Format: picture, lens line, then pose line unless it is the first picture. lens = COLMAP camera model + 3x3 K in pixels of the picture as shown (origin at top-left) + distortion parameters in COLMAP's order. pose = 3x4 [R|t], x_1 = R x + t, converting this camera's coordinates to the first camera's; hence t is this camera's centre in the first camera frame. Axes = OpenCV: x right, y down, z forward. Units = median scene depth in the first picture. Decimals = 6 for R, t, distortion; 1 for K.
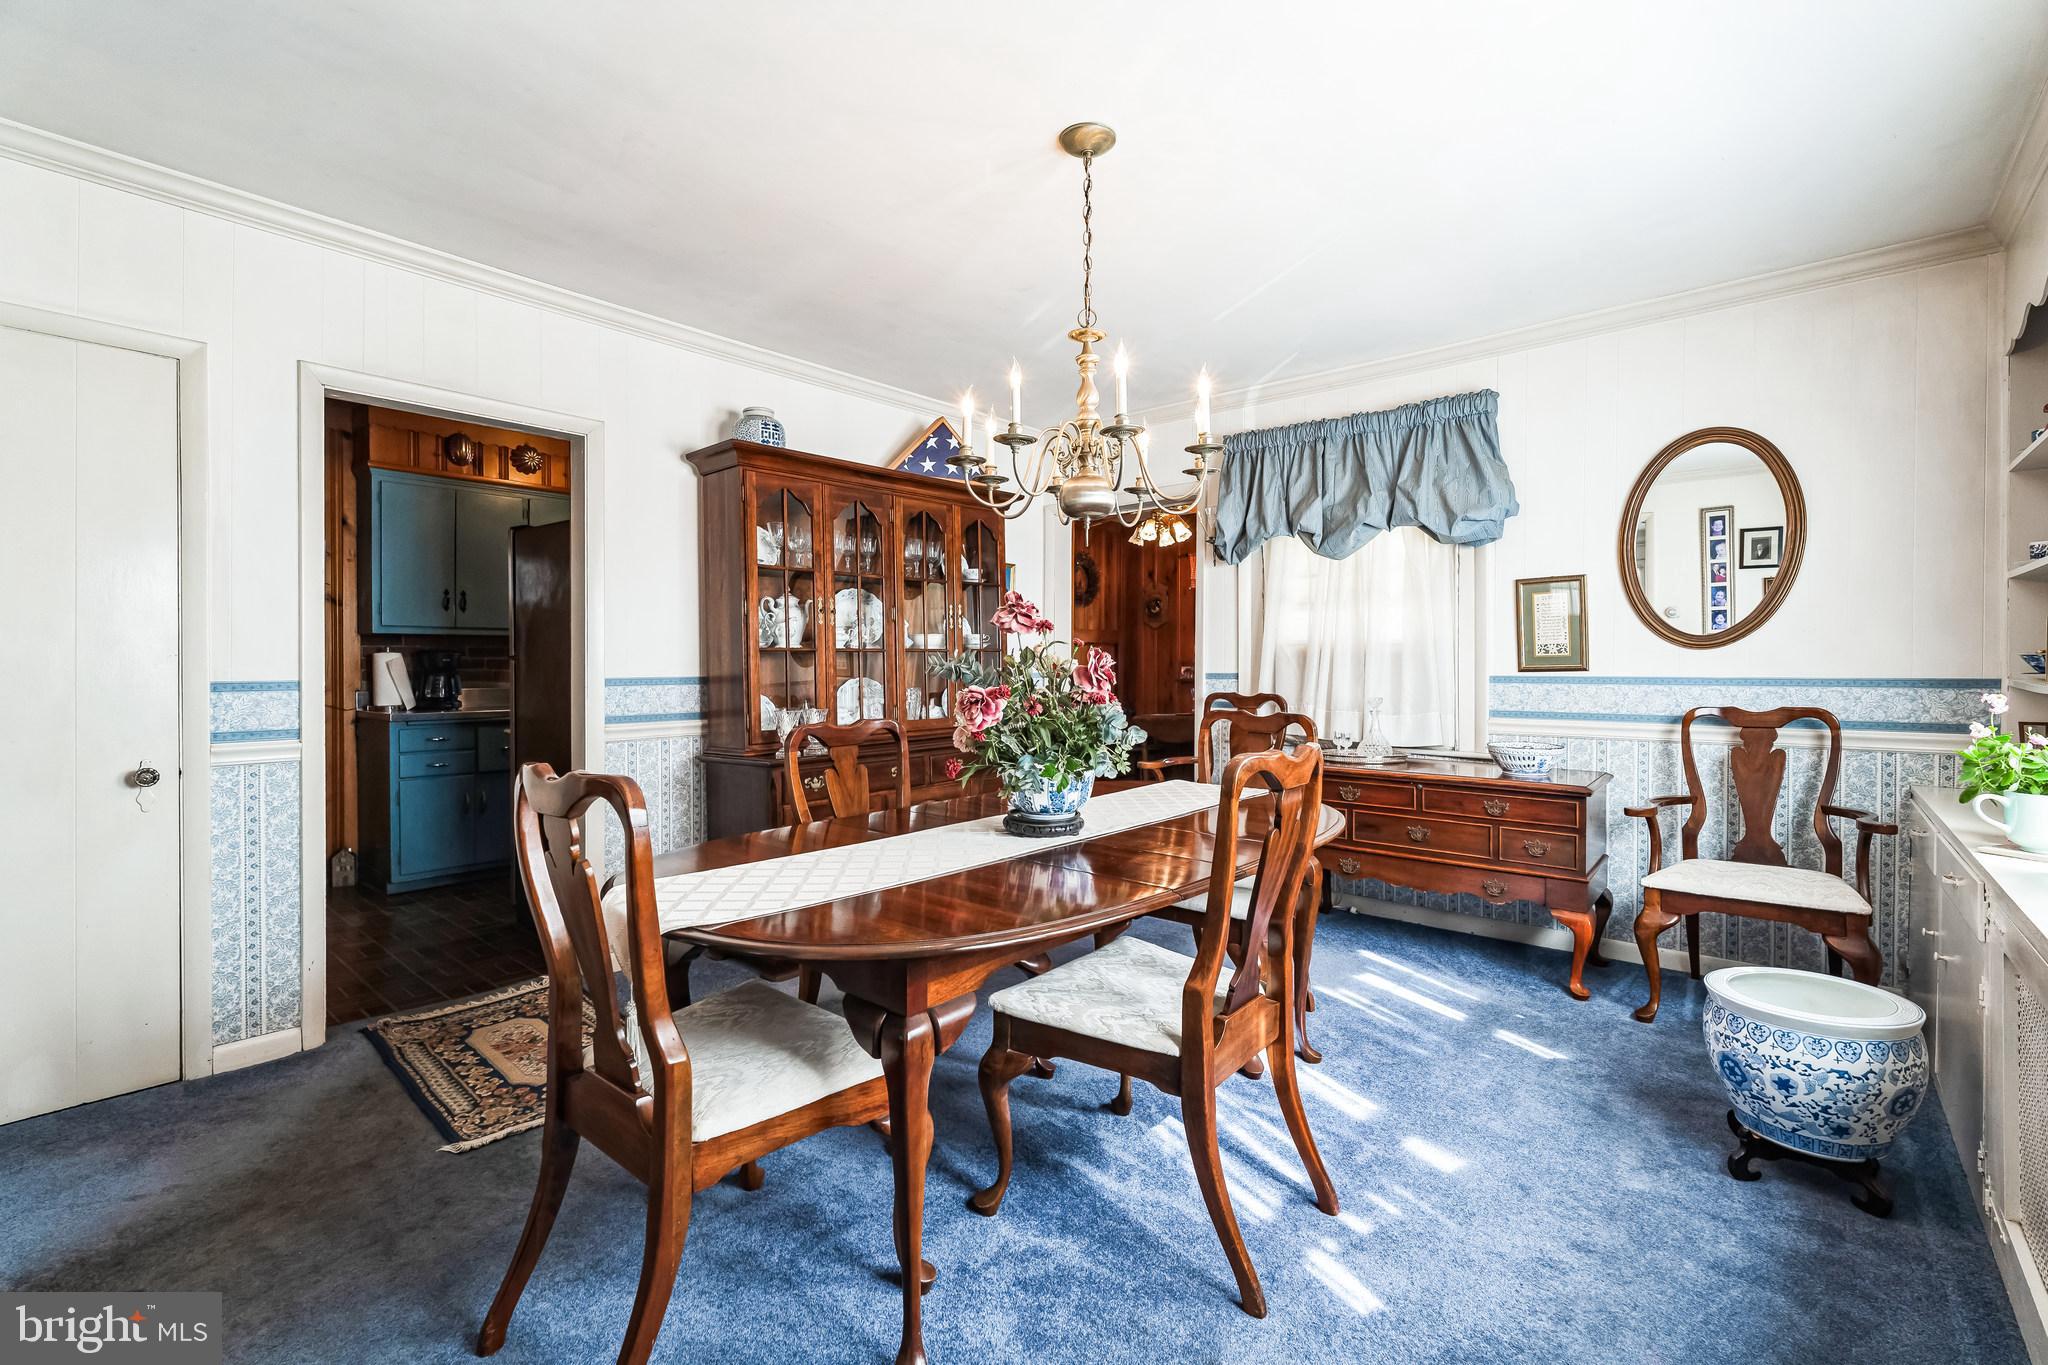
lens RADIAL K [[927.3, 0, 1032.5], [0, 927.3, 668.3], [0, 0, 1]] dist [0.000691, 0.002002]
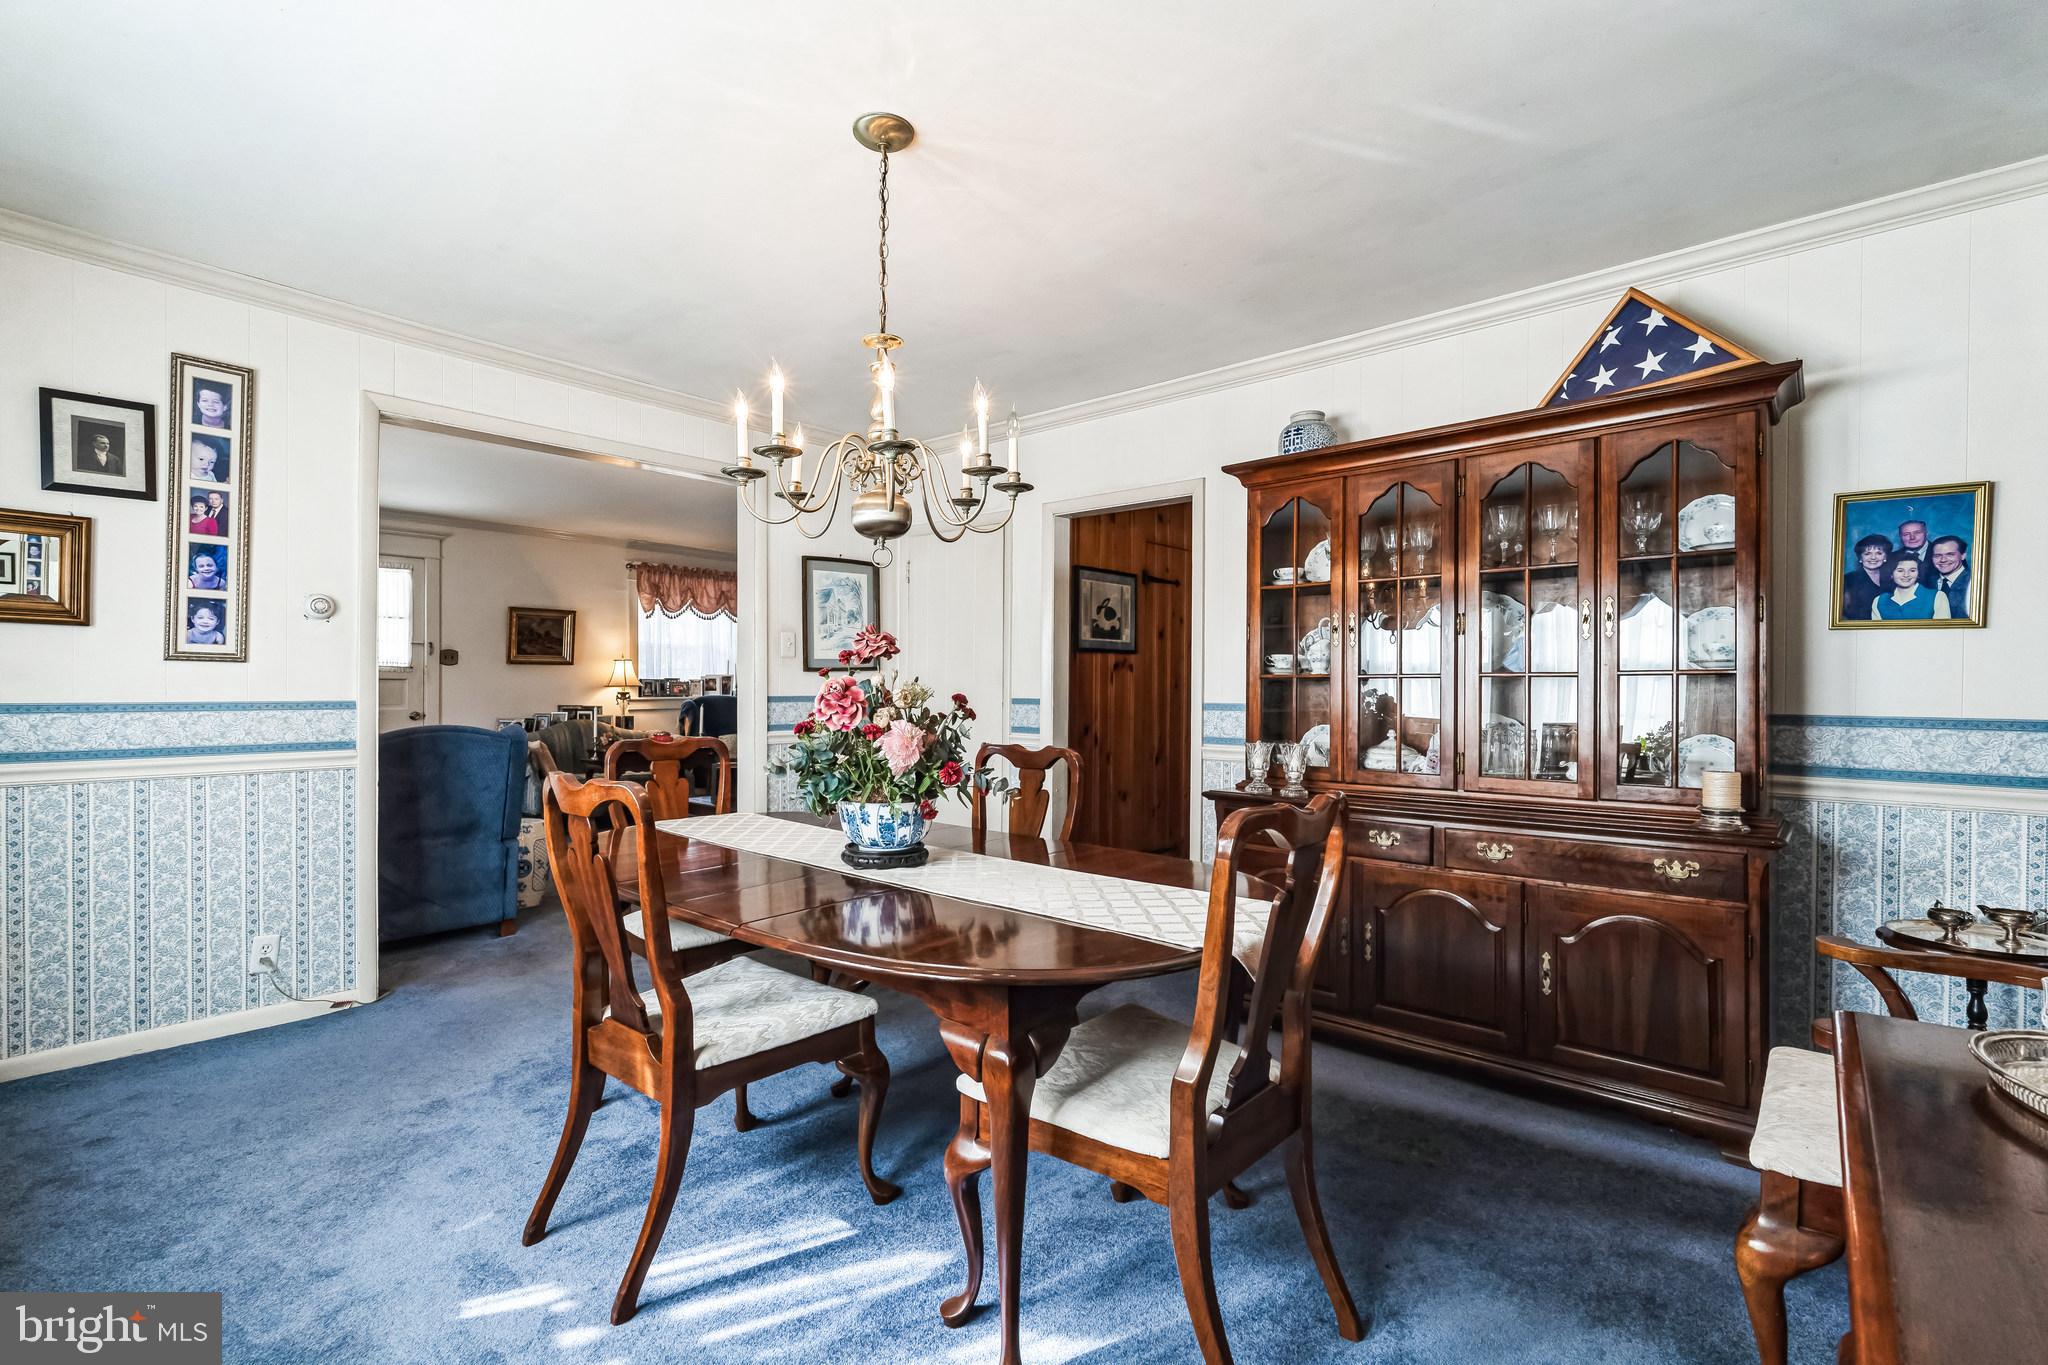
lens RADIAL K [[927.3, 0, 1023.5], [0, 927.3, 684.3], [0, 0, 1]] dist [0.000691, 0.002002]
pose [[-0.043941, 0.004089, -0.999026, 0.683215], [-0.010186, 0.999938, 0.004541, -0.015269], [0.998982, 0.010375, -0.043897, 0.823873]]
